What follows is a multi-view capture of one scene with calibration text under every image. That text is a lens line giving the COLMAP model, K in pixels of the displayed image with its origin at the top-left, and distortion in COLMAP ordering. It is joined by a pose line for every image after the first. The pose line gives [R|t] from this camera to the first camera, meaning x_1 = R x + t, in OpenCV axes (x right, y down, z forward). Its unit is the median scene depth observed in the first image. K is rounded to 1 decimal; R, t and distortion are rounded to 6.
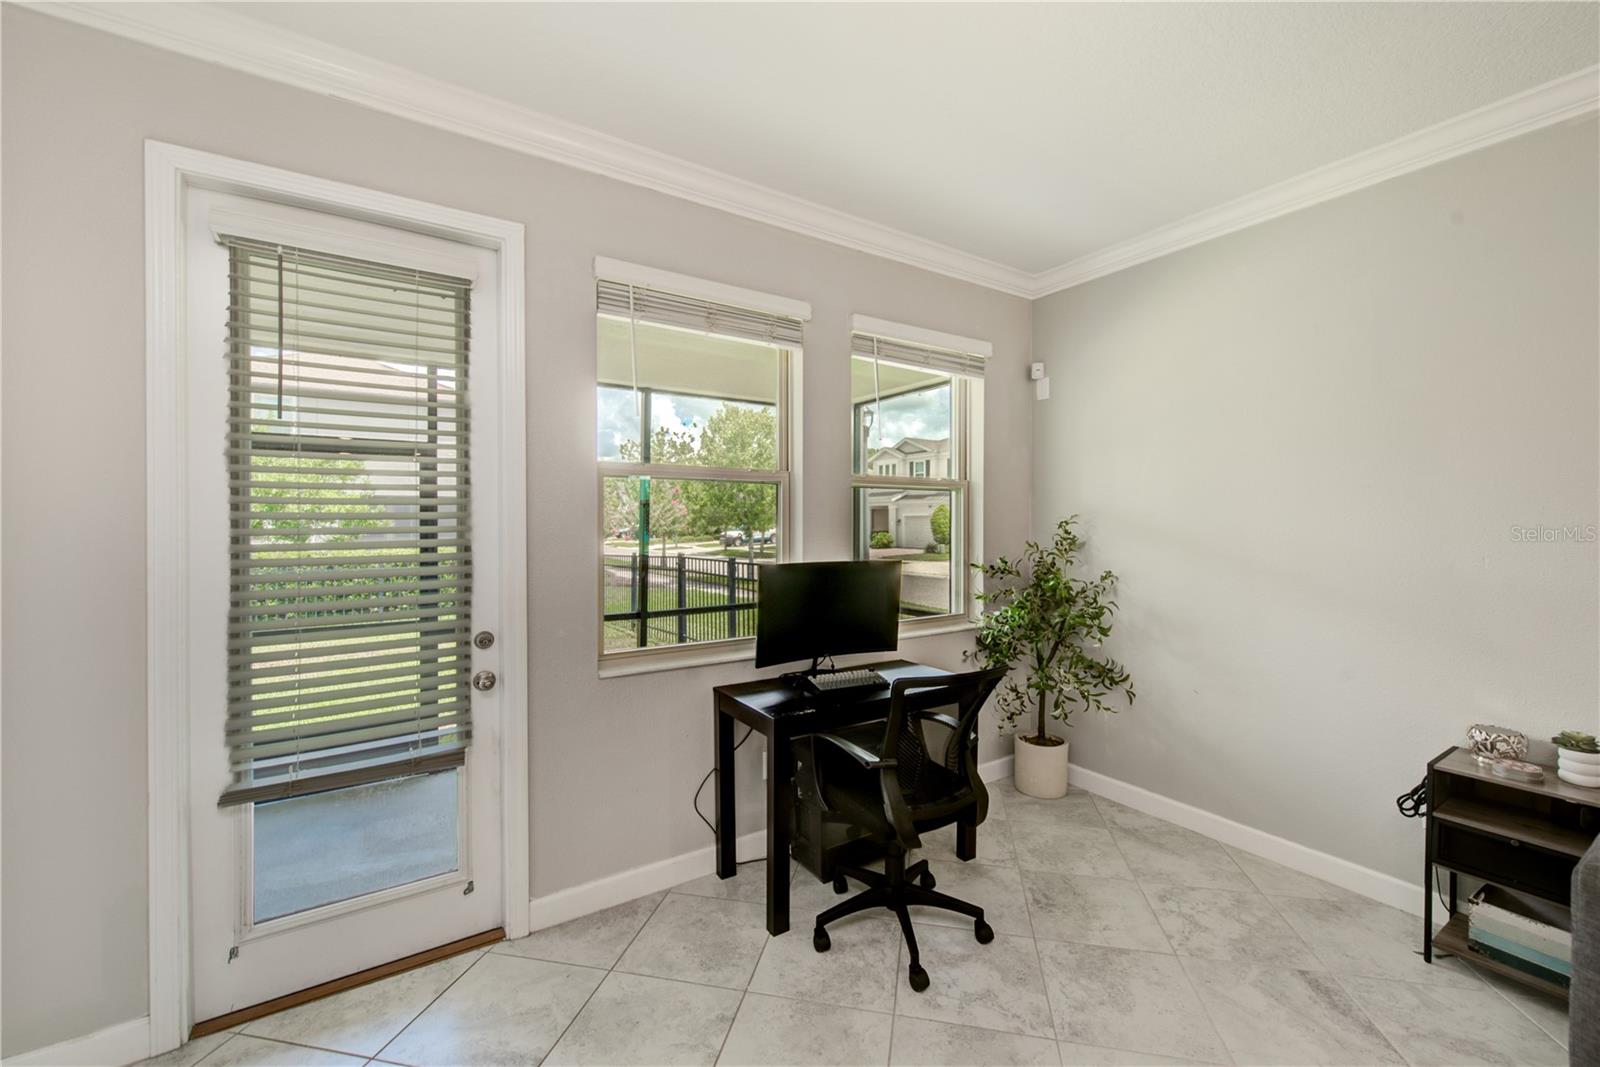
lens RADIAL K [[677.9, 0, 844.5], [0, 677.9, 524.3], [0, 0, 1]] dist [-0.001609, -0.000264]
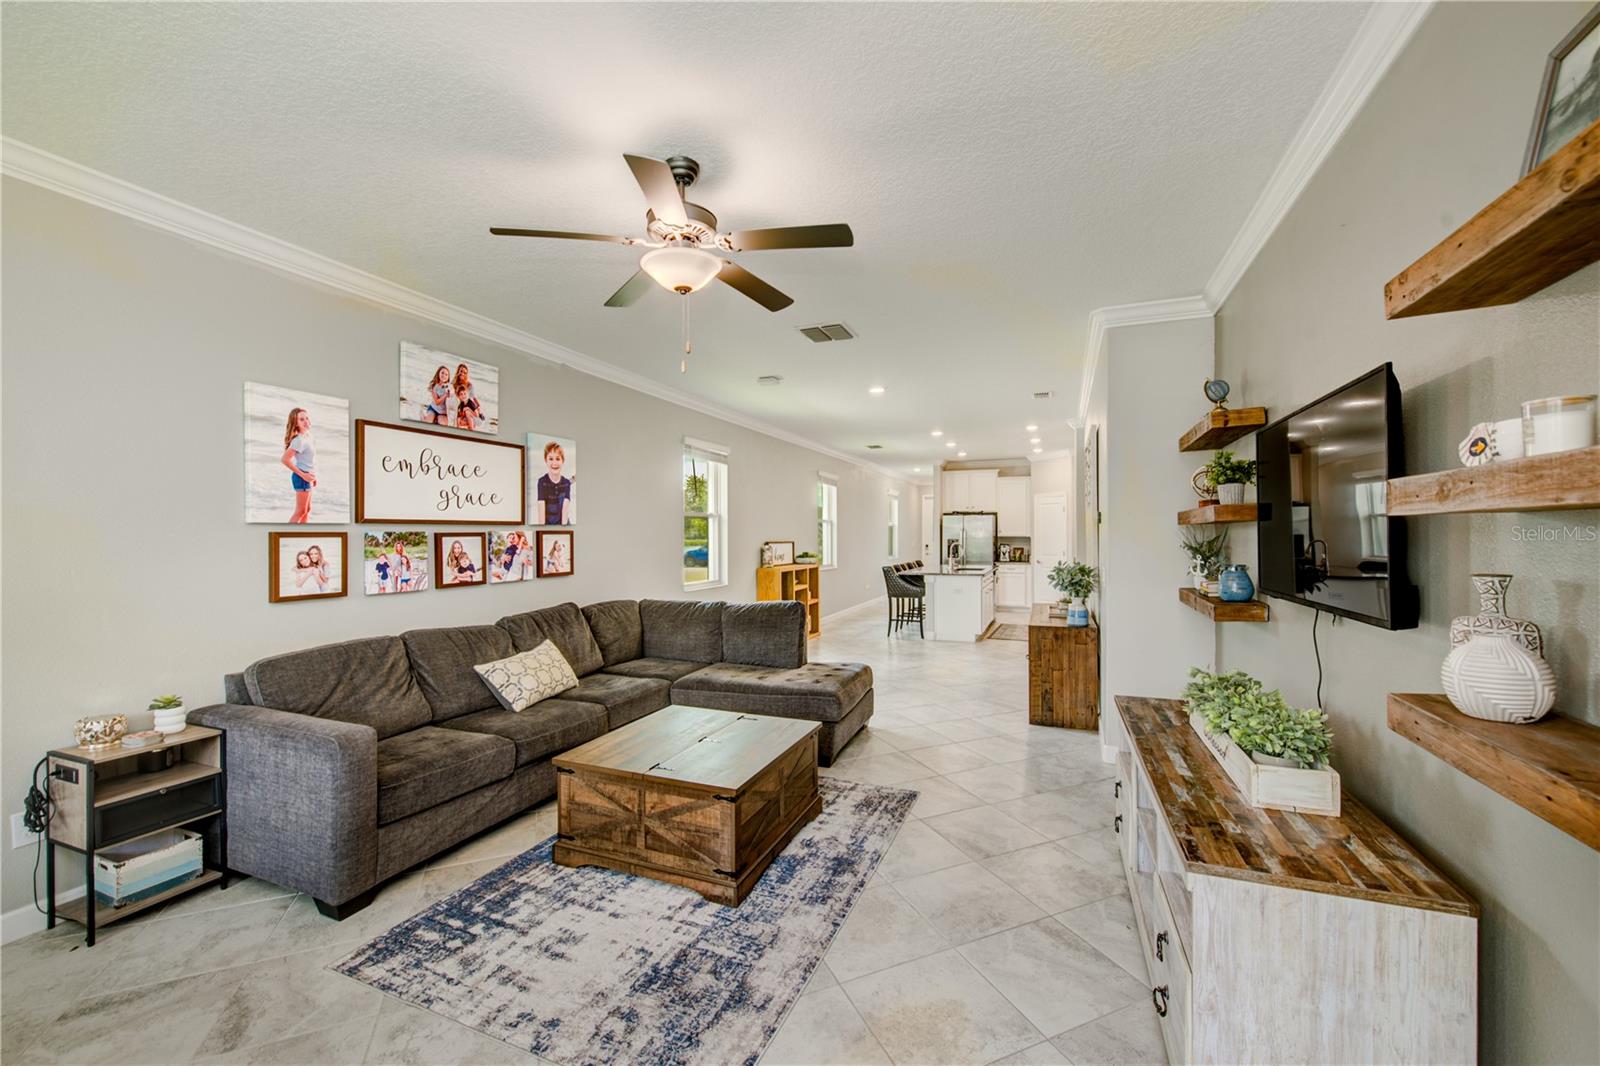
lens RADIAL K [[625.9, 0, 804.7], [0, 625.9, 543.3], [0, 0, 1]] dist [0.000628, 0.000014]
pose [[-0.552288, -0.011882, 0.833569, -0.488299], [0.005353, 0.999827, 0.017799, -0.003954], [-0.833636, 0.014292, -0.552129, 0.492752]]
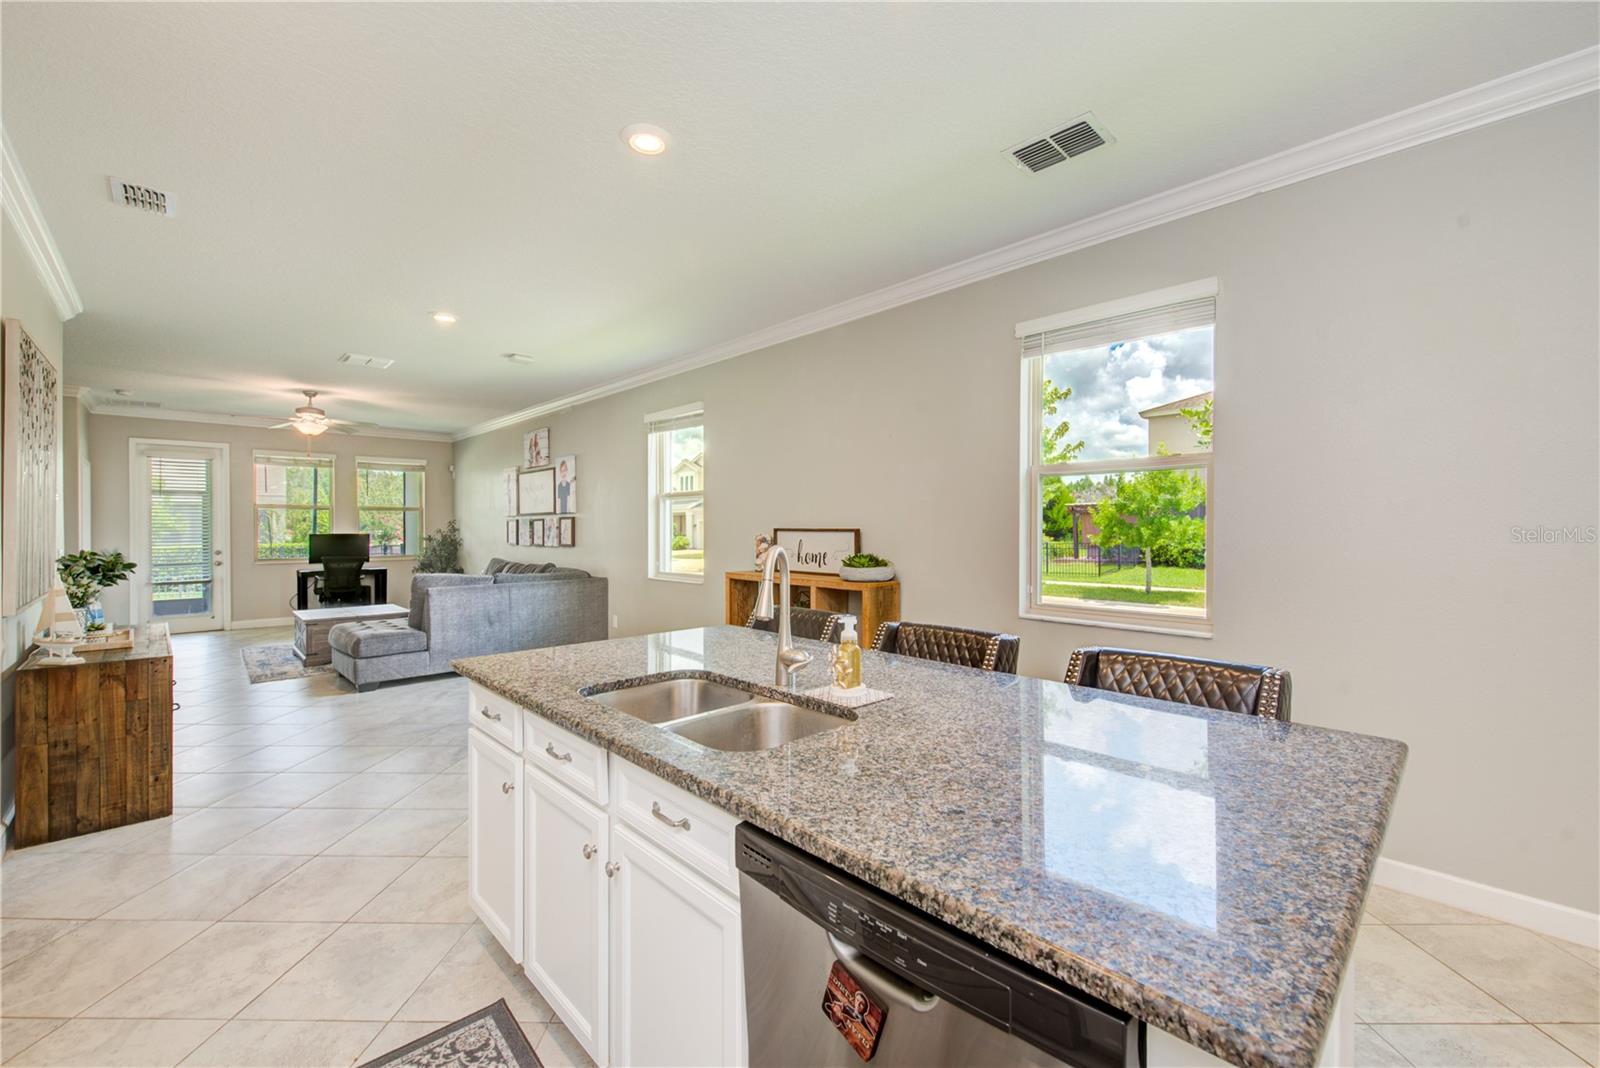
lens RADIAL K [[650.3, 0, 802.1], [0, 650.3, 526.8], [0, 0, 1]] dist [-0.002000, -0.000491]
pose [[0.985983, -0.001777, 0.166836, 1.779528], [0.002572, 0.999986, -0.004550, 0.043359], [-0.166826, 0.004916, 0.985974, -2.667610]]
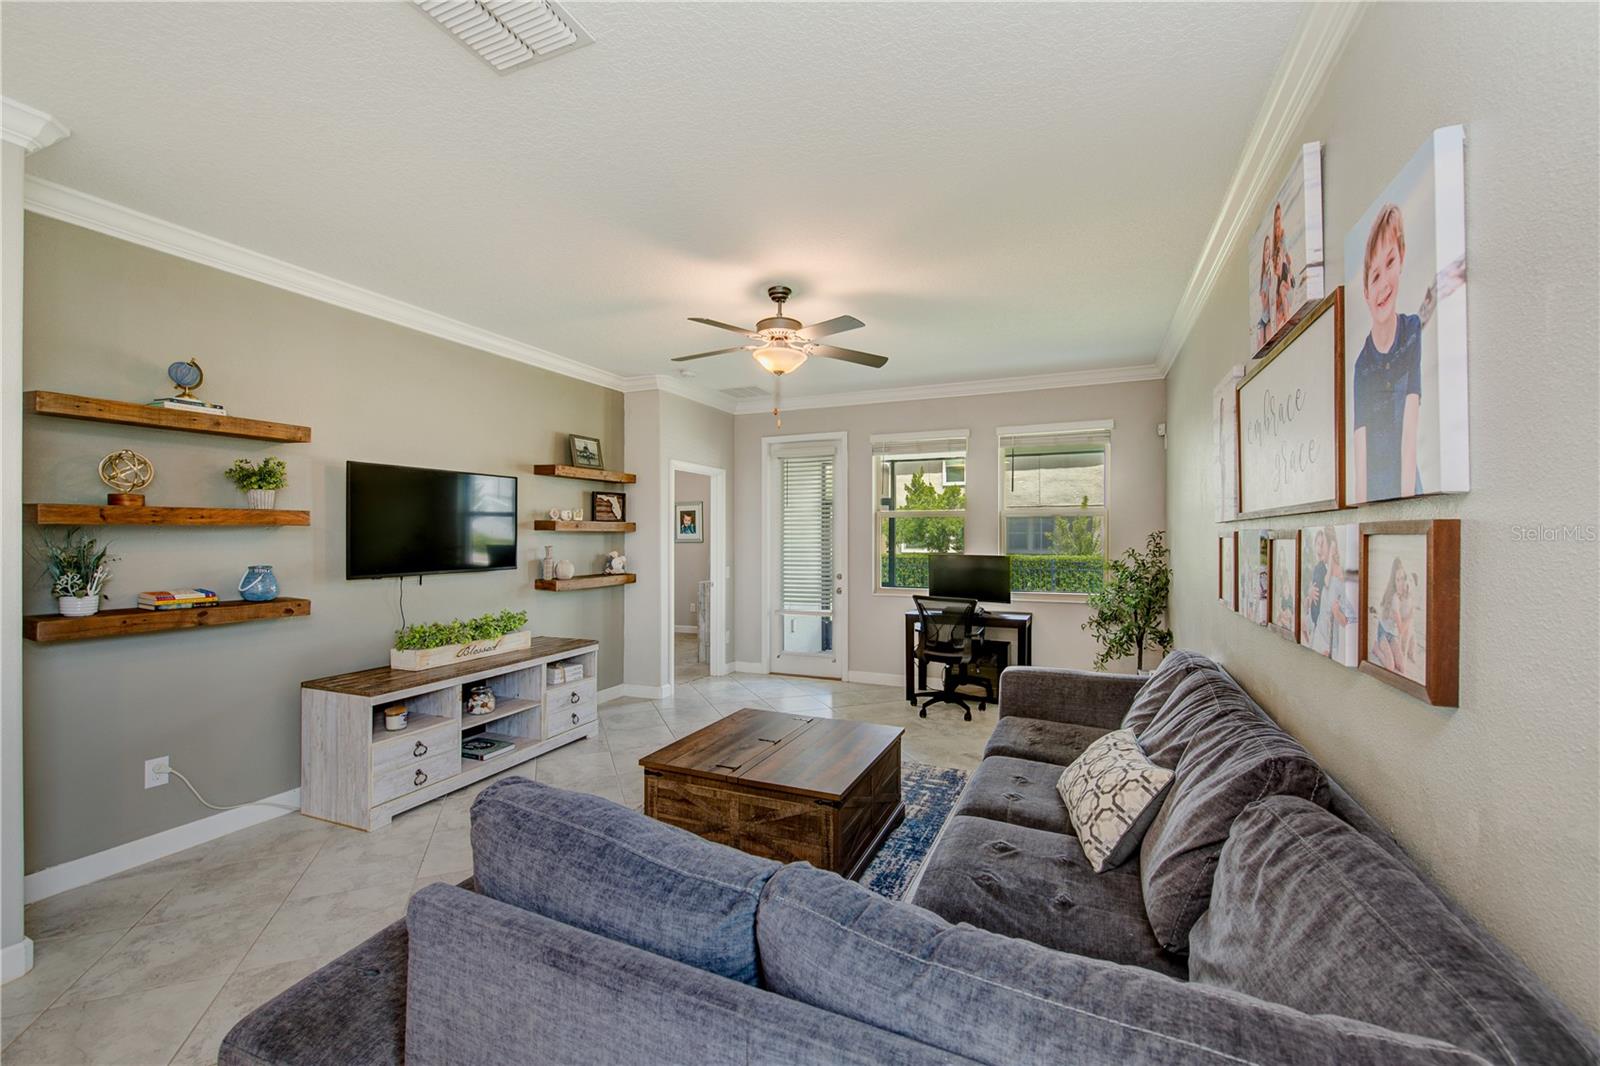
lens RADIAL K [[638.0, 0, 806.0], [0, 638.0, 534.8], [0, 0, 1]] dist [0.001655, -0.000404]
pose [[0.539417, -0.000713, -0.842039, 1.428665], [-0.002782, 0.999993, -0.002629, 0.000594], [0.842034, 0.003760, 0.539411, -0.496677]]
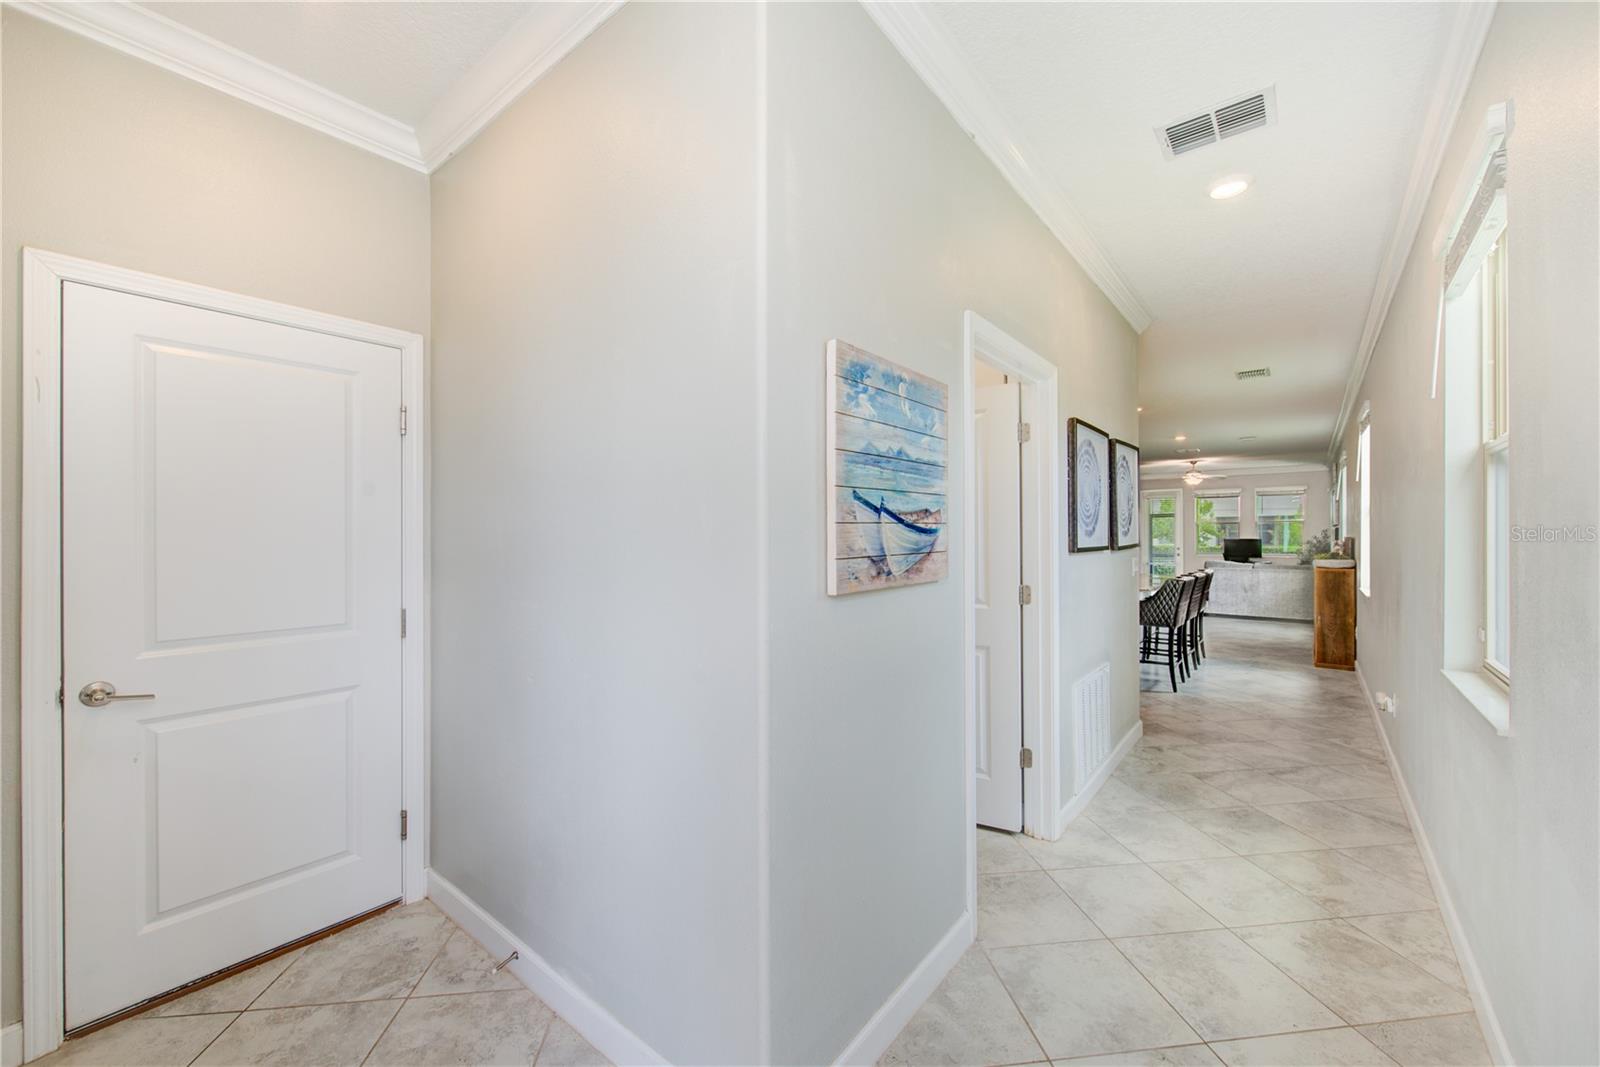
lens RADIAL K [[631.9, 0, 812.1], [0, 631.9, 535.1], [0, 0, 1]] dist [-0.002690, -0.000585]
pose [[0.300626, 0.001007, -0.953742, 3.822055], [-0.002942, 0.999996, 0.000128, 0.037580], [0.953738, 0.002767, 0.300627, -3.830917]]
